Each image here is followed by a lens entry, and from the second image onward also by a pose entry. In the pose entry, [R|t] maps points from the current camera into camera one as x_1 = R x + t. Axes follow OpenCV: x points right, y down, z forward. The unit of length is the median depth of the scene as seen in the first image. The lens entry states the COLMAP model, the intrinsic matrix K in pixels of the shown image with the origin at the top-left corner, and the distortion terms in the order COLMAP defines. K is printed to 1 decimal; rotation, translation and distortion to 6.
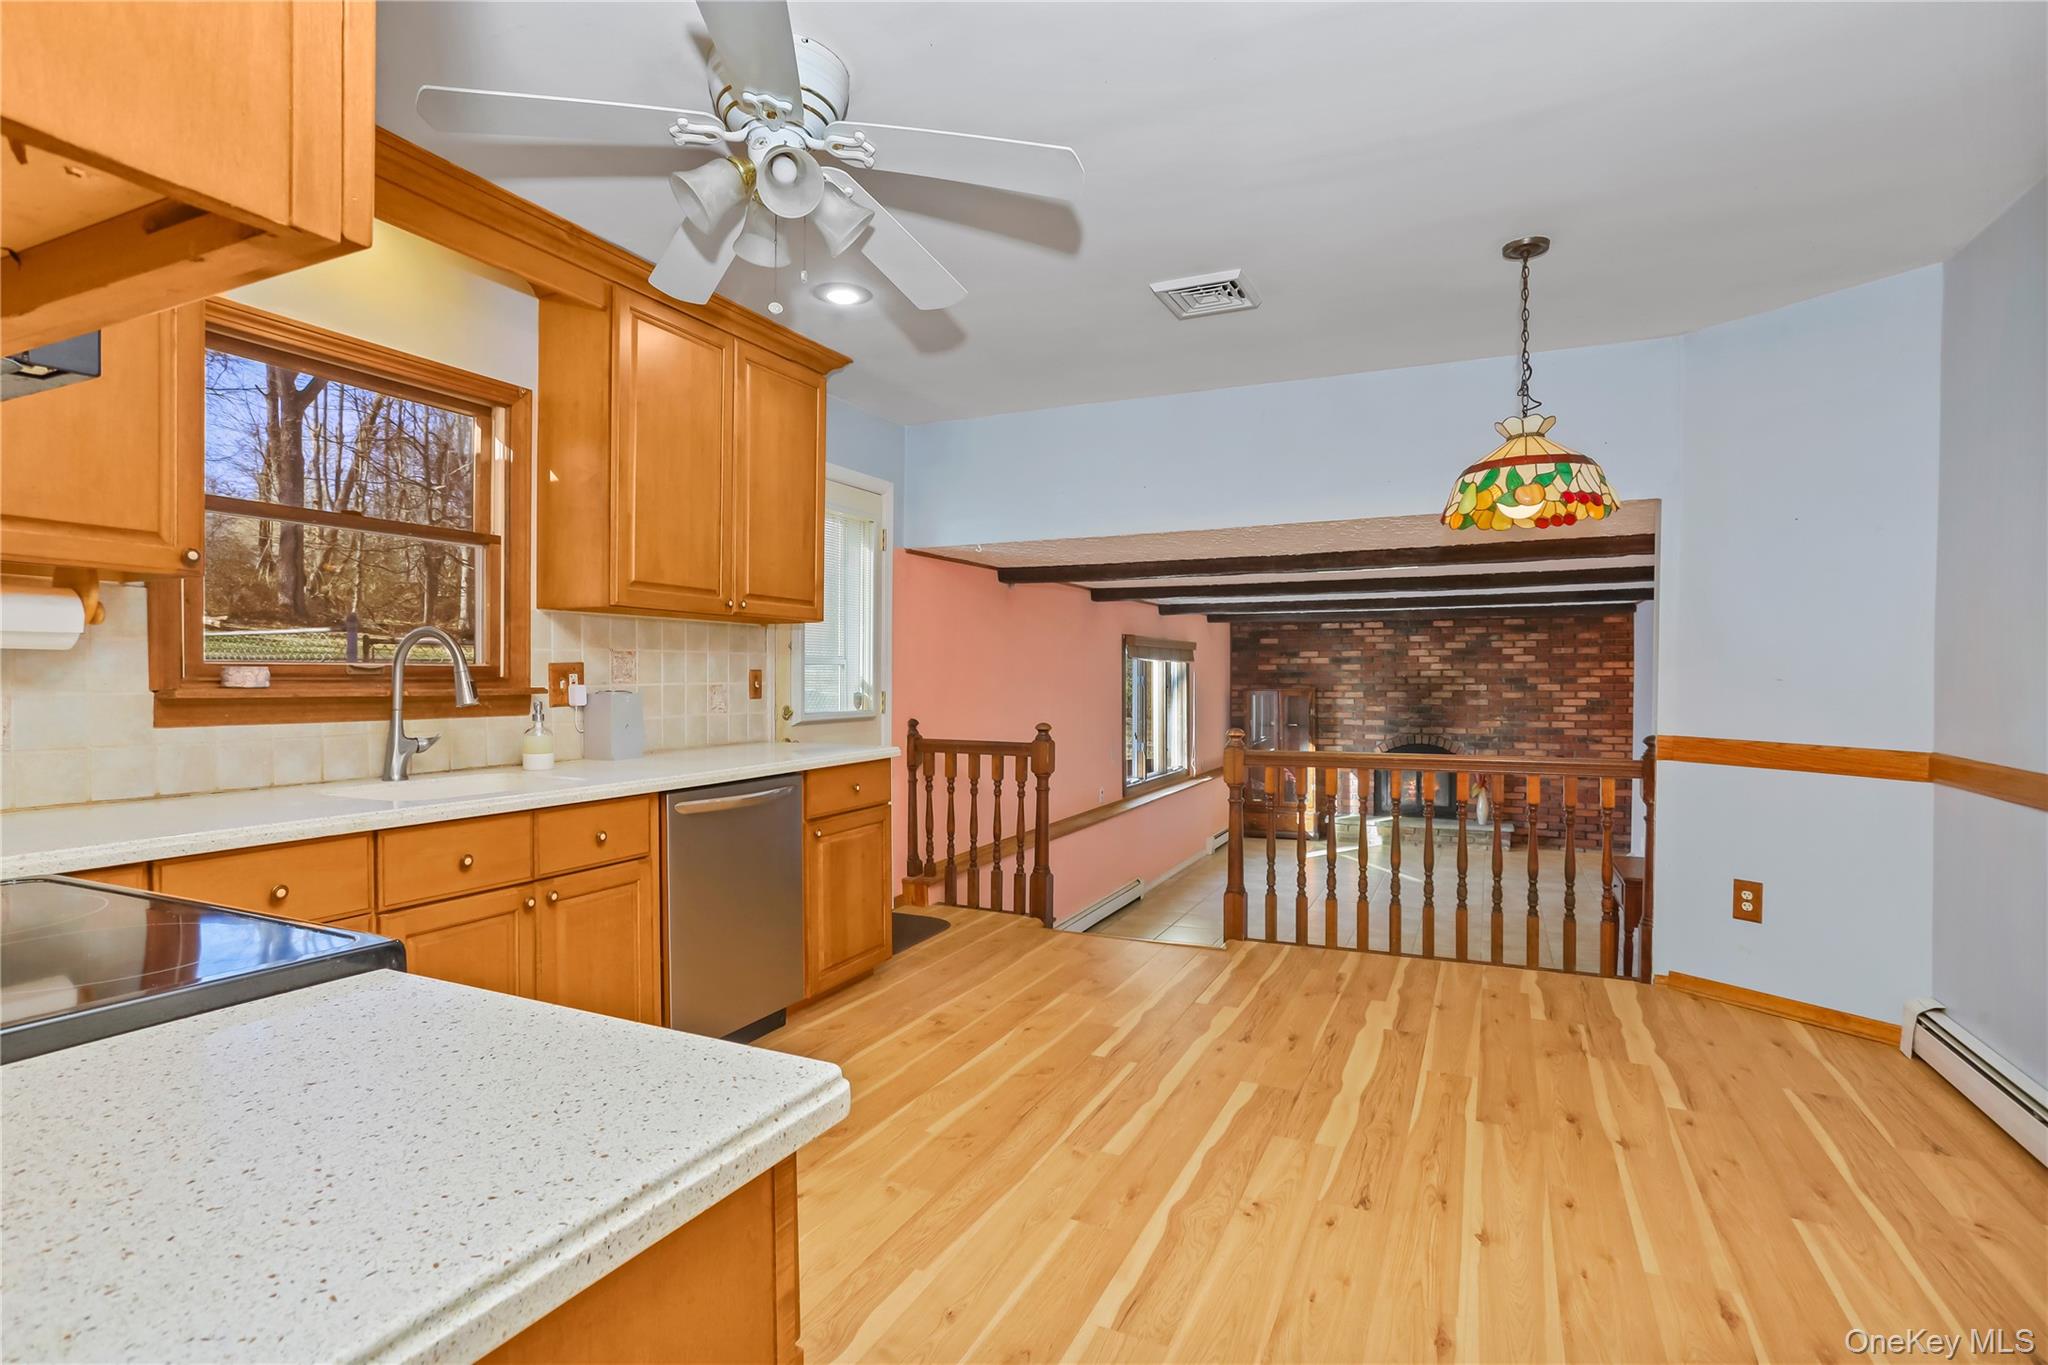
lens RADIAL K [[1010.4, 0, 1015.6], [0, 1010.4, 691.3], [0, 0, 1]] dist [-0.042114, 0.026773]
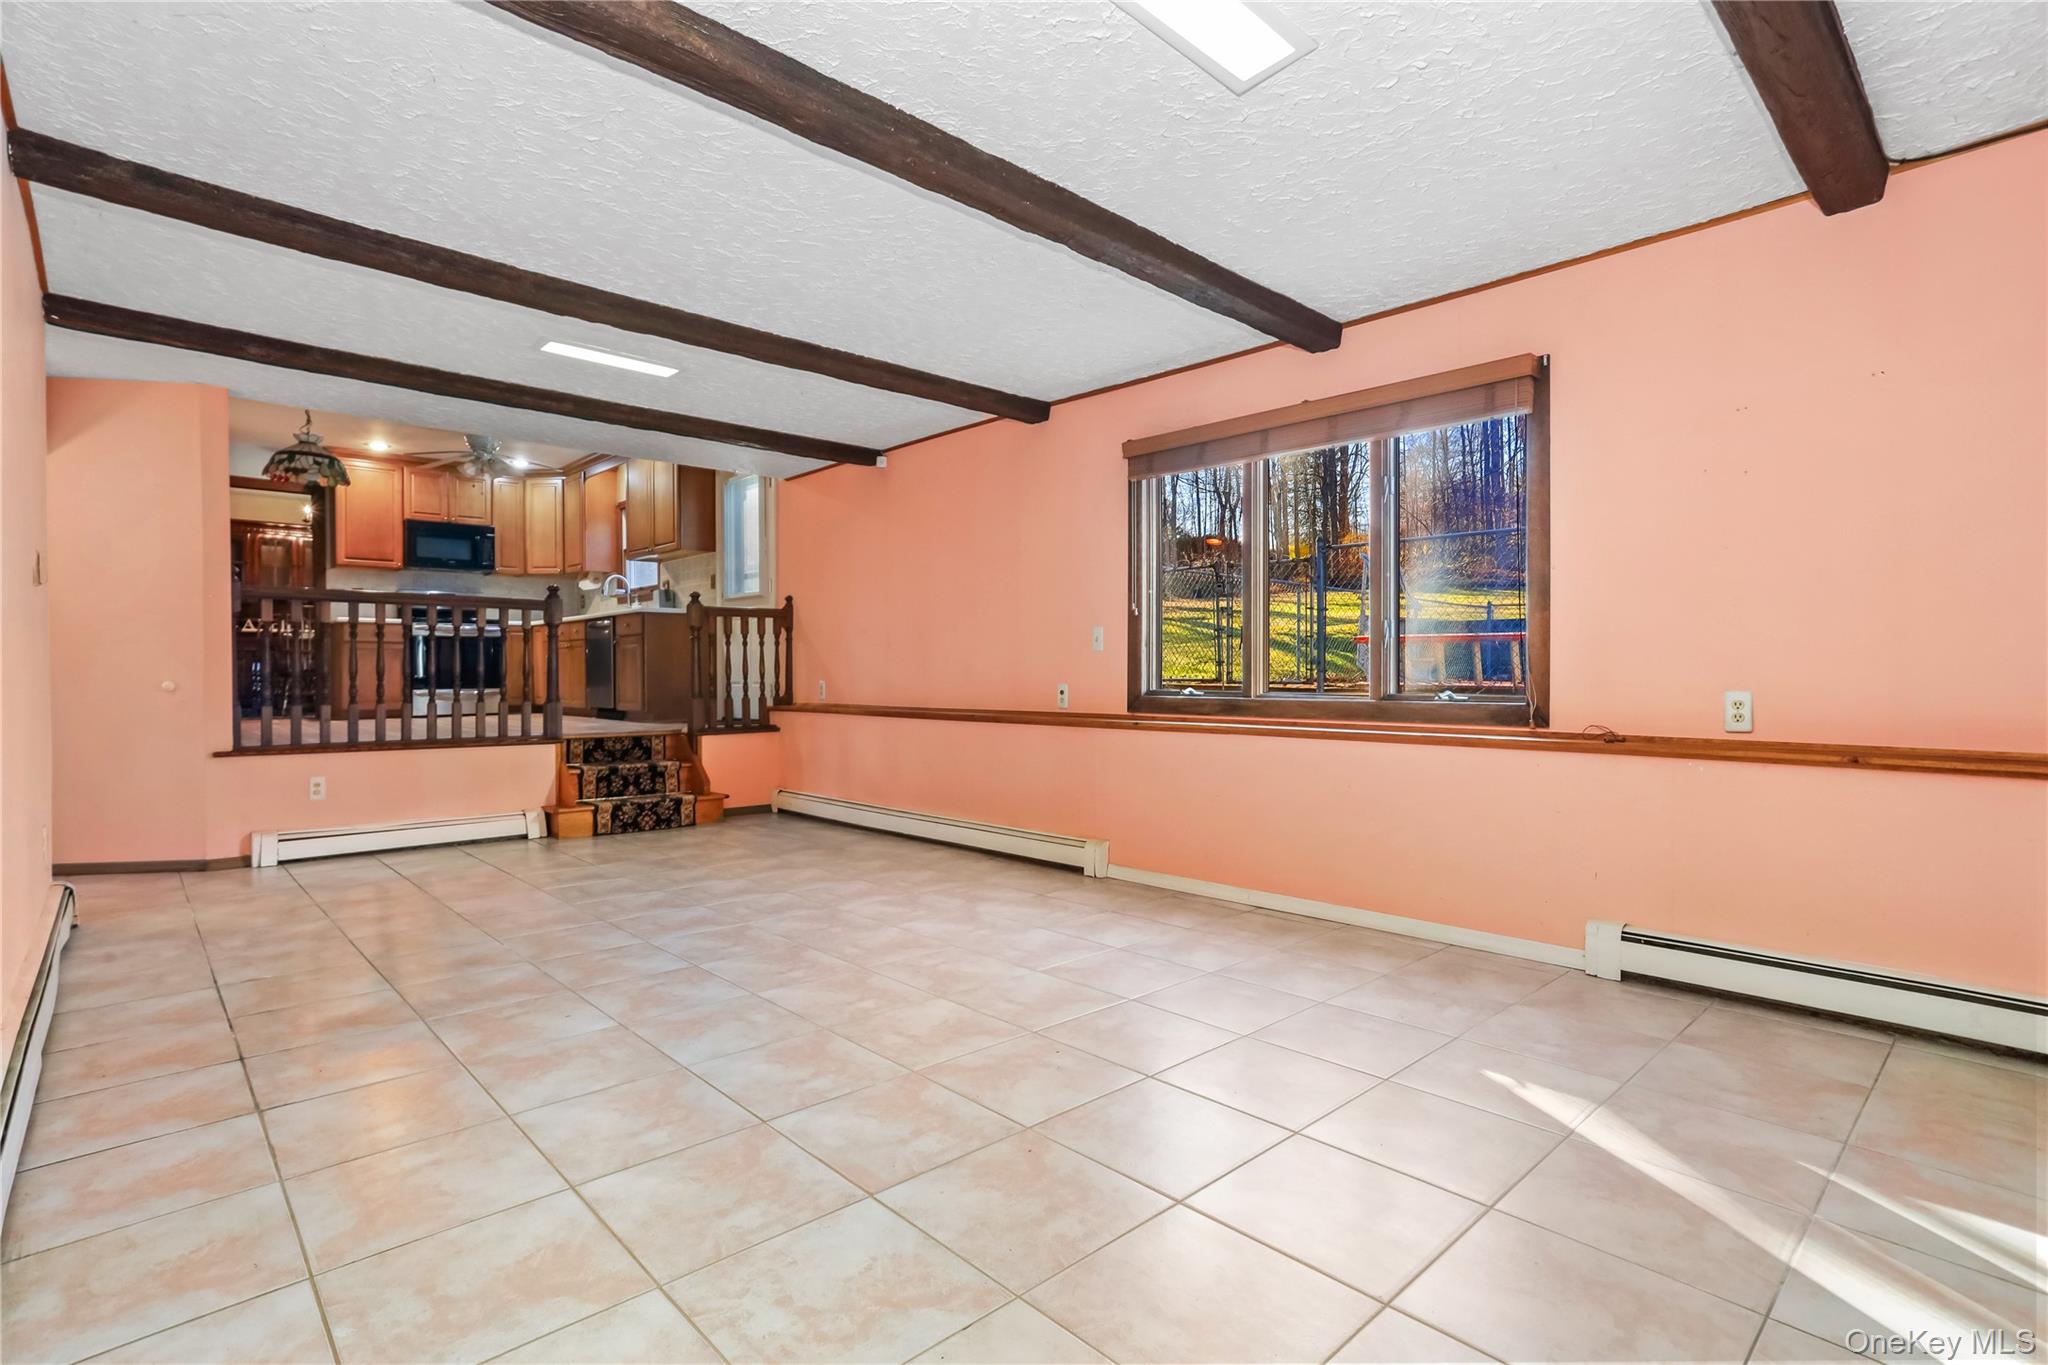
lens RADIAL K [[1010.4, 0, 1040.2], [0, 1010.4, 696.6], [0, 0, 1]] dist [-0.042114, 0.026773]
pose [[-0.349000, 0.019196, -0.936926, 1.238589], [-0.009465, 0.999667, 0.024007, 0.147807], [0.937075, 0.017247, -0.348702, 1.995686]]
